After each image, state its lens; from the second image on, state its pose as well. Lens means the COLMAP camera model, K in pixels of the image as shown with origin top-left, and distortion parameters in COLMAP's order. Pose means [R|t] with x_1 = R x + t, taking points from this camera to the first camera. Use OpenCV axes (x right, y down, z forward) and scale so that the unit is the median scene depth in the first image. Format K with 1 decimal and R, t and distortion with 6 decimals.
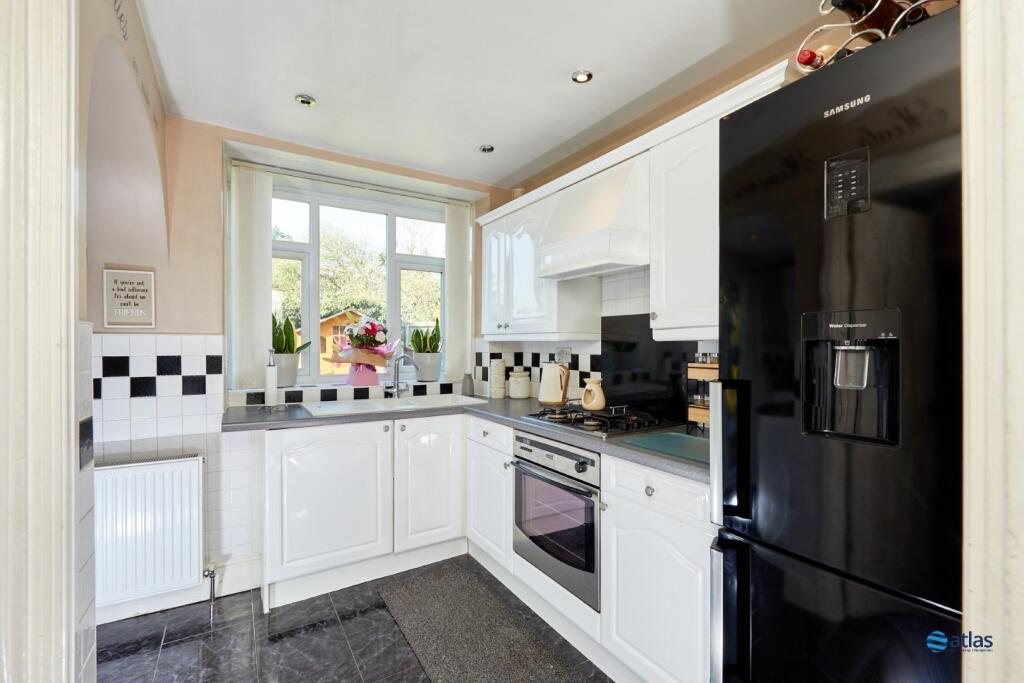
lens RADIAL K [[464.2, 0, 512.0], [0, 464.2, 341.5], [0, 0, 1]] dist [-0.055343, -0.000039]
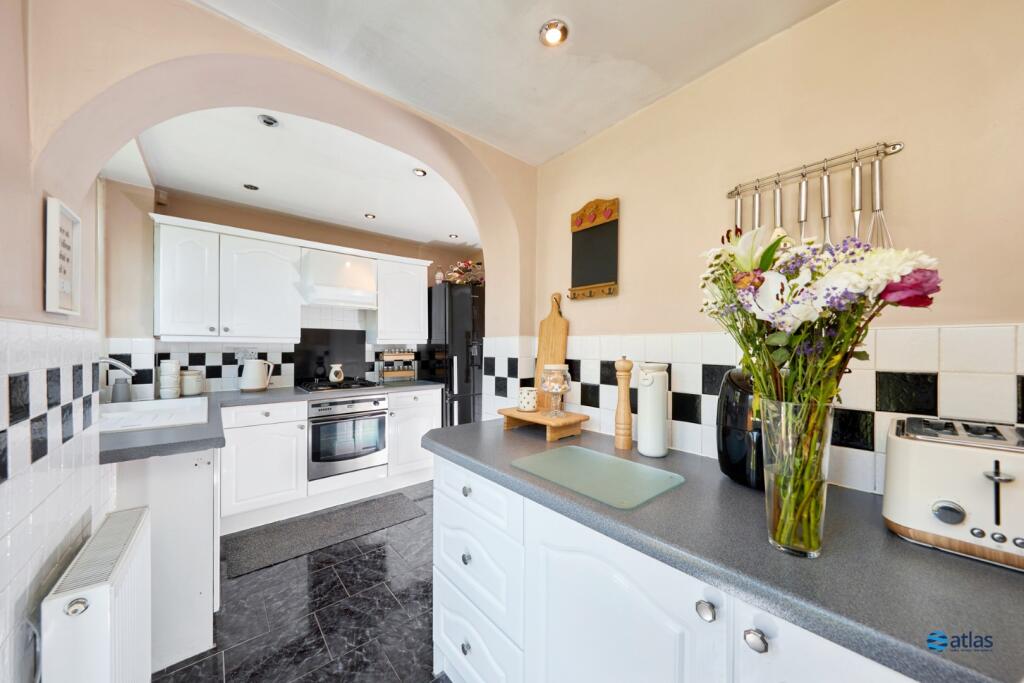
lens RADIAL K [[353.3, 0, 512.3], [0, 353.3, 346.6], [0, 0, 1]] dist [-0.001138, -0.000081]
pose [[-0.144307, -0.006305, 0.989513, -1.242872], [-0.006057, 0.999967, 0.005489, -0.000821], [-0.989514, -0.005201, -0.144340, 0.502795]]
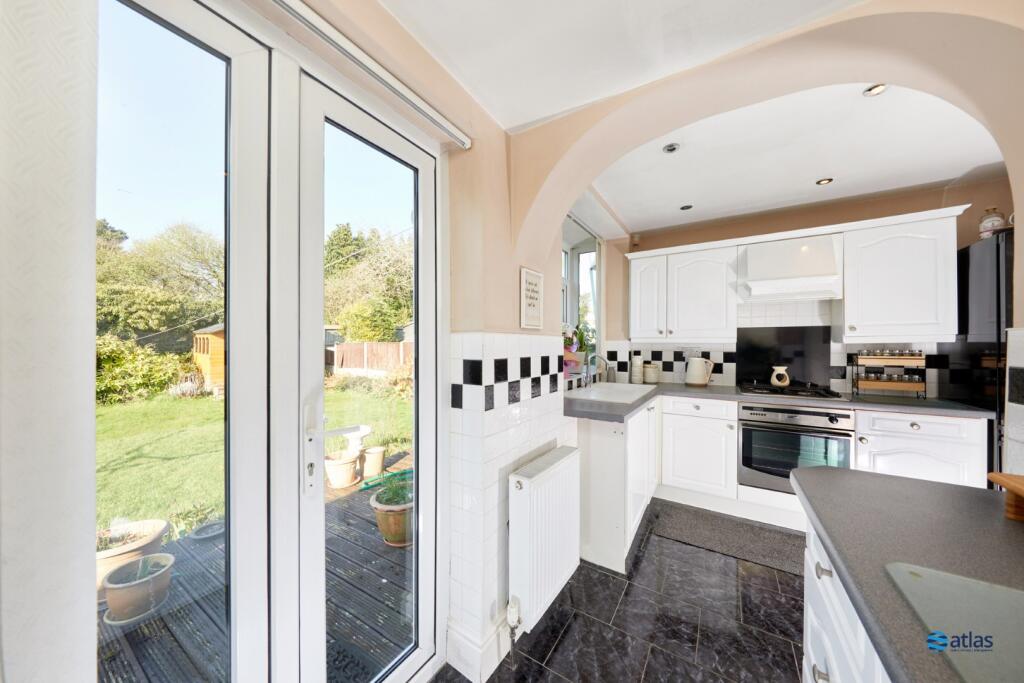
lens RADIAL K [[339.1, 0, 510.2], [0, 339.1, 343.7], [0, 0, 1]] dist [0.008603, -0.000011]
pose [[0.901586, -0.001934, 0.432595, -1.134237], [0.001998, 0.999998, 0.000306, -0.000433], [-0.432595, 0.000588, 0.901588, 0.327848]]
